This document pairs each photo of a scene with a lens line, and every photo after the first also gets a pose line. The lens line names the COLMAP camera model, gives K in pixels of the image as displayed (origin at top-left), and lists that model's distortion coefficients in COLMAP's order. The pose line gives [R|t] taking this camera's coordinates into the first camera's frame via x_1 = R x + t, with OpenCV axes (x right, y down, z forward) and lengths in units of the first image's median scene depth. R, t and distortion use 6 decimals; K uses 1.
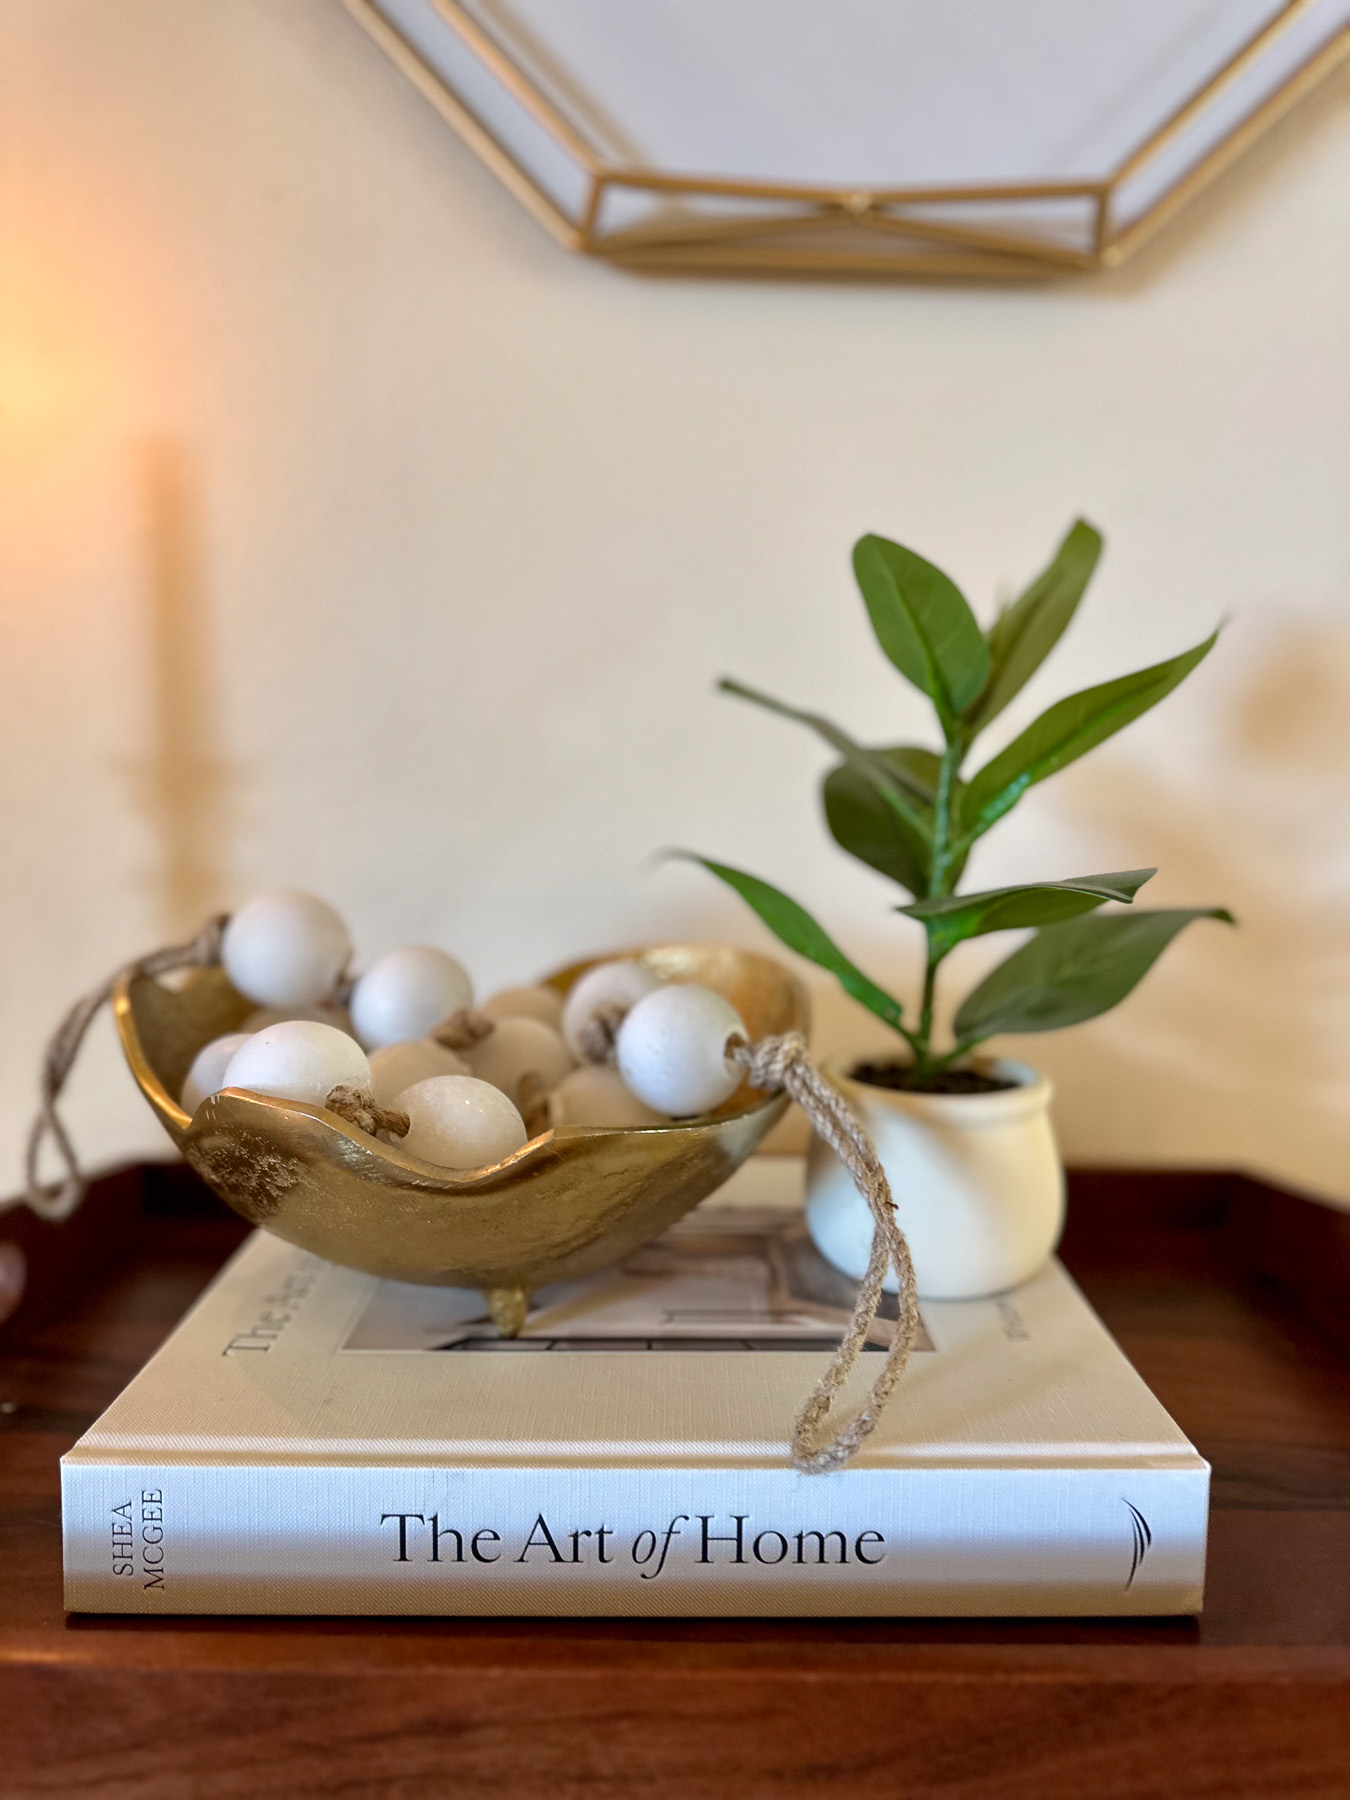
lens RADIAL K [[1310.8, 0, 675.0], [0, 1310.8, 900.0], [0, 0, 1]] dist [0.038958, -0.103842]
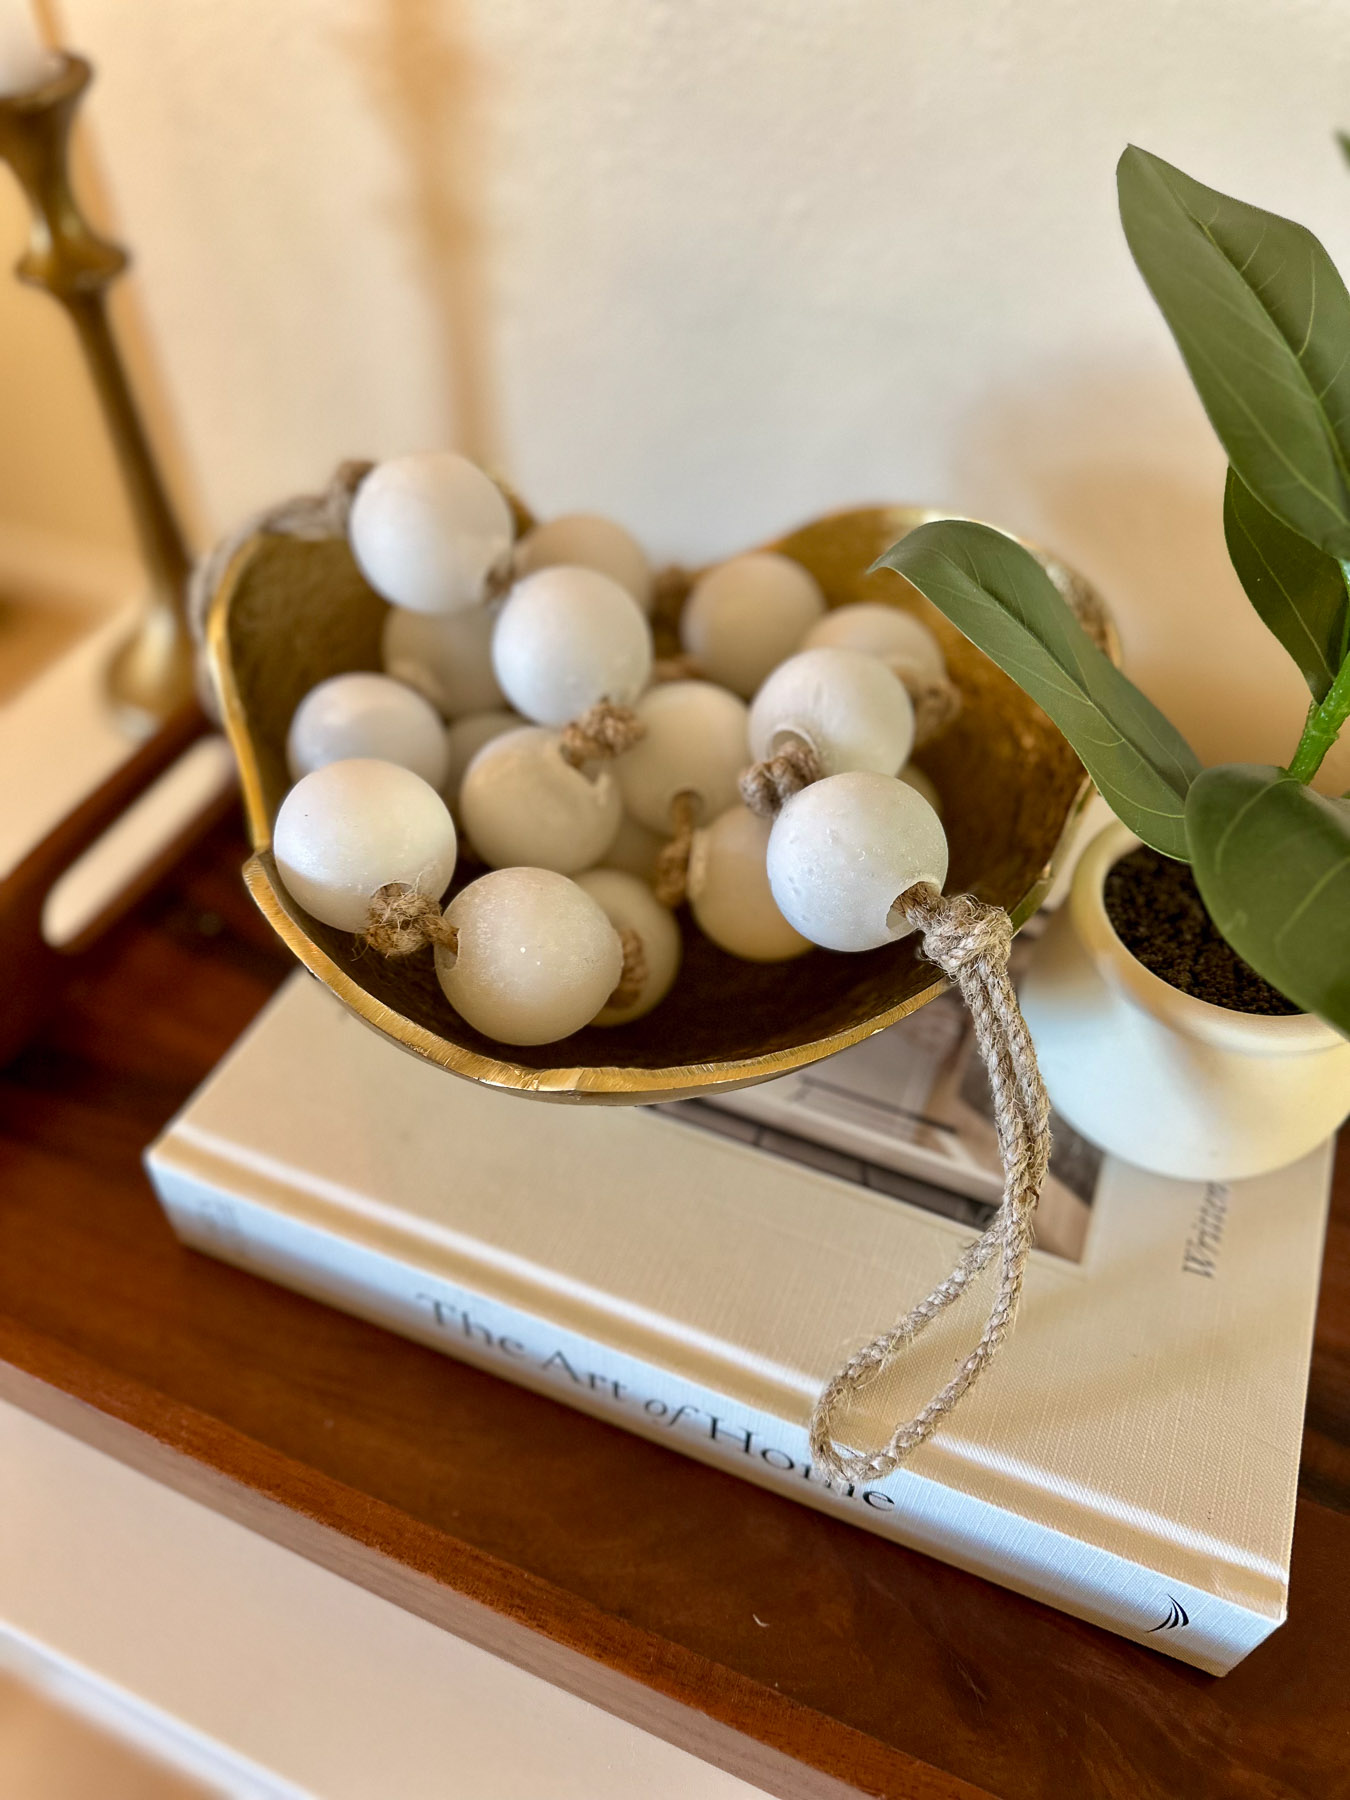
lens RADIAL K [[1310.8, 0, 675.0], [0, 1310.8, 900.0], [0, 0, 1]] dist [0.038958, -0.103842]
pose [[0.920739, 0.281364, -0.270323, 0.138982], [-0.038766, 0.755356, 0.654167, -0.407574], [0.388249, -0.591838, 0.706393, 0.507891]]
